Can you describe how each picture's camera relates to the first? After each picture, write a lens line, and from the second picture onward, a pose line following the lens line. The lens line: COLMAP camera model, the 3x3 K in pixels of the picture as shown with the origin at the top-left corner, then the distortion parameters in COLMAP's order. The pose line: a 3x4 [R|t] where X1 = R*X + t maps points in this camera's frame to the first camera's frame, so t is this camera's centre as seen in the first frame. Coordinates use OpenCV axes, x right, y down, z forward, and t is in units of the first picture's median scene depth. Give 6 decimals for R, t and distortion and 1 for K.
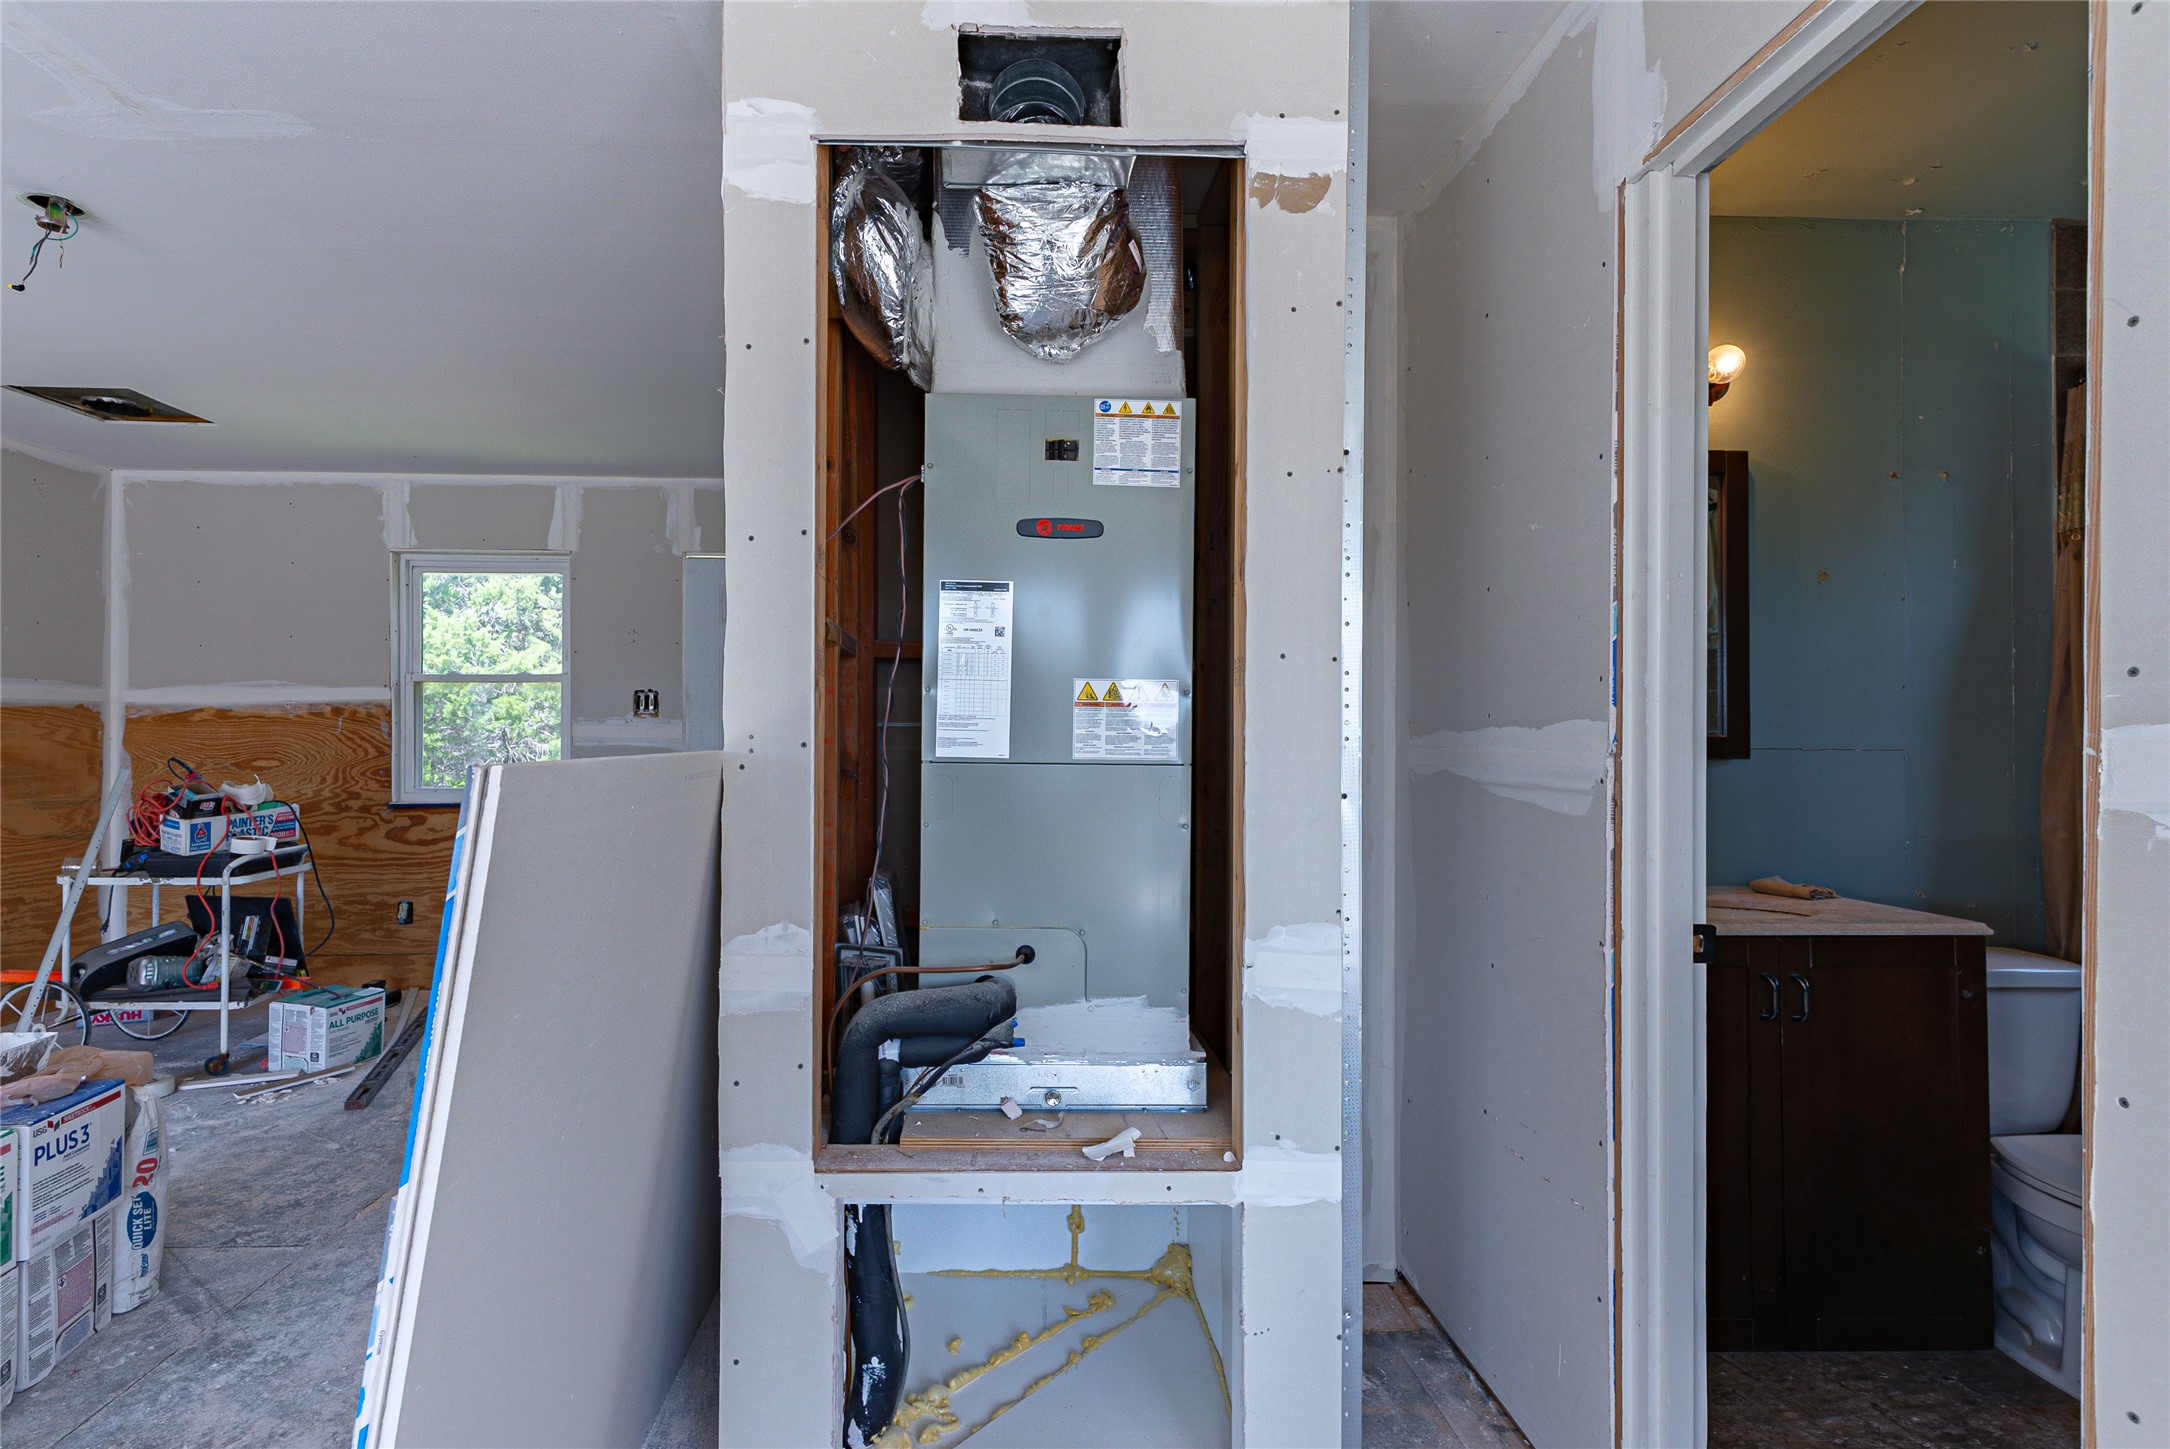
lens RADIAL K [[1040.4, 0, 1075.4], [0, 1040.4, 719.9], [0, 0, 1]] dist [0.008540, -0.000580]
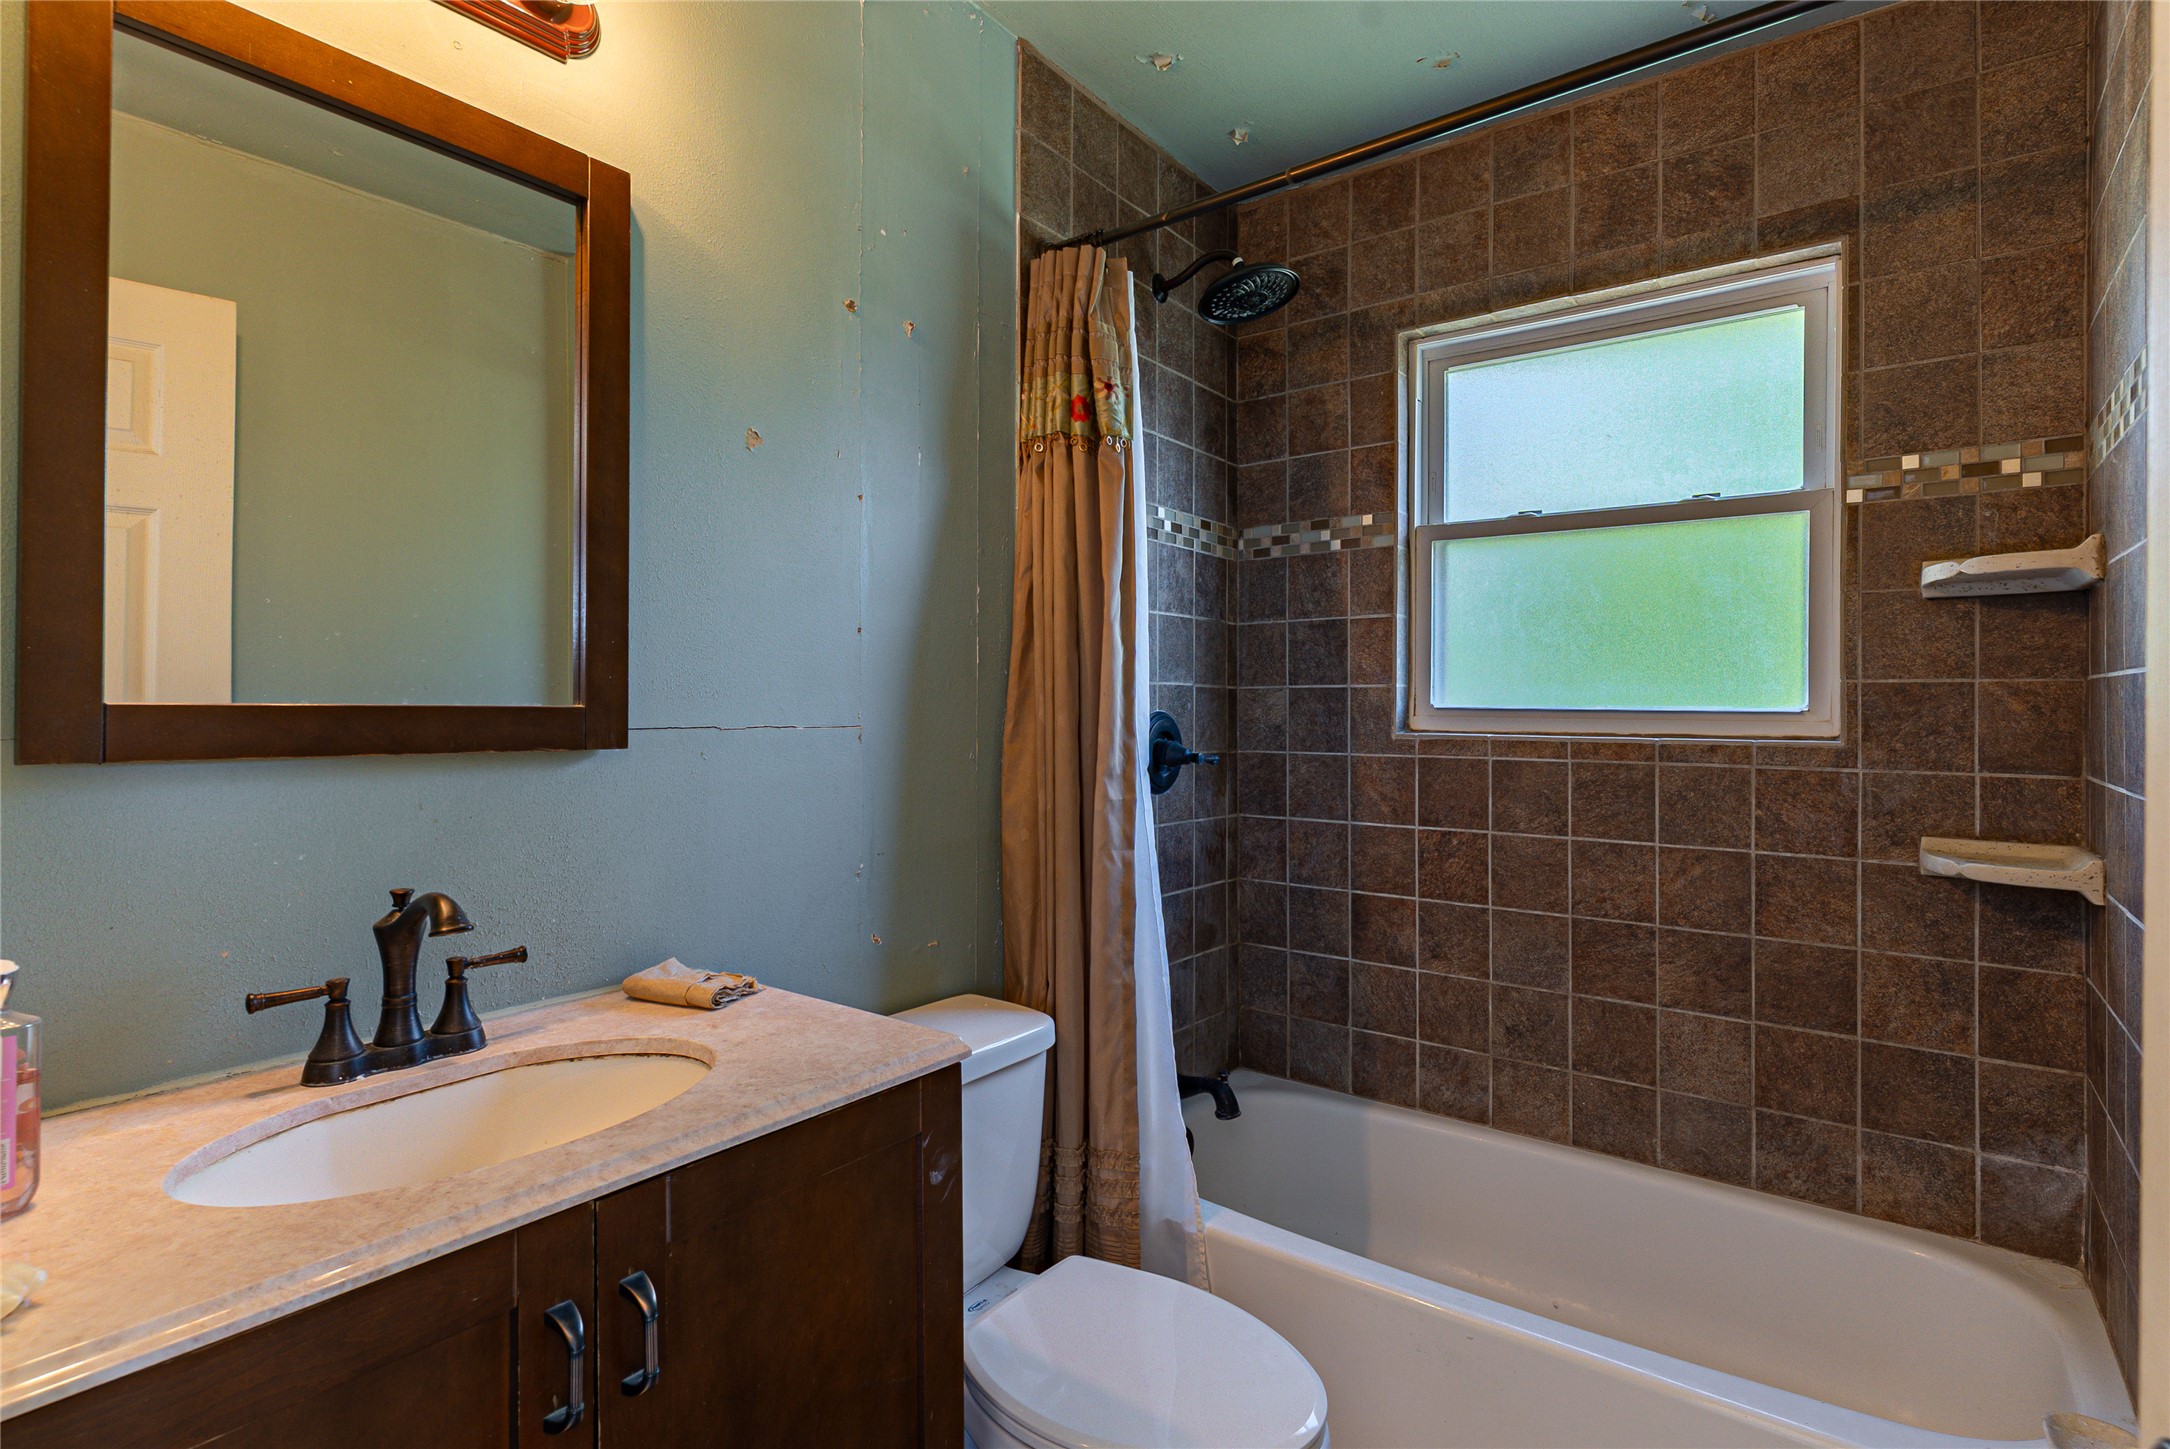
lens RADIAL K [[1040.4, 0, 1083.6], [0, 1040.4, 703.5], [0, 0, 1]] dist [0.008540, -0.000580]
pose [[0.647143, -0.002346, 0.762365, 0.384938], [-0.012839, 0.999820, 0.013975, 0.003808], [-0.762261, -0.018832, 0.646996, 0.469201]]
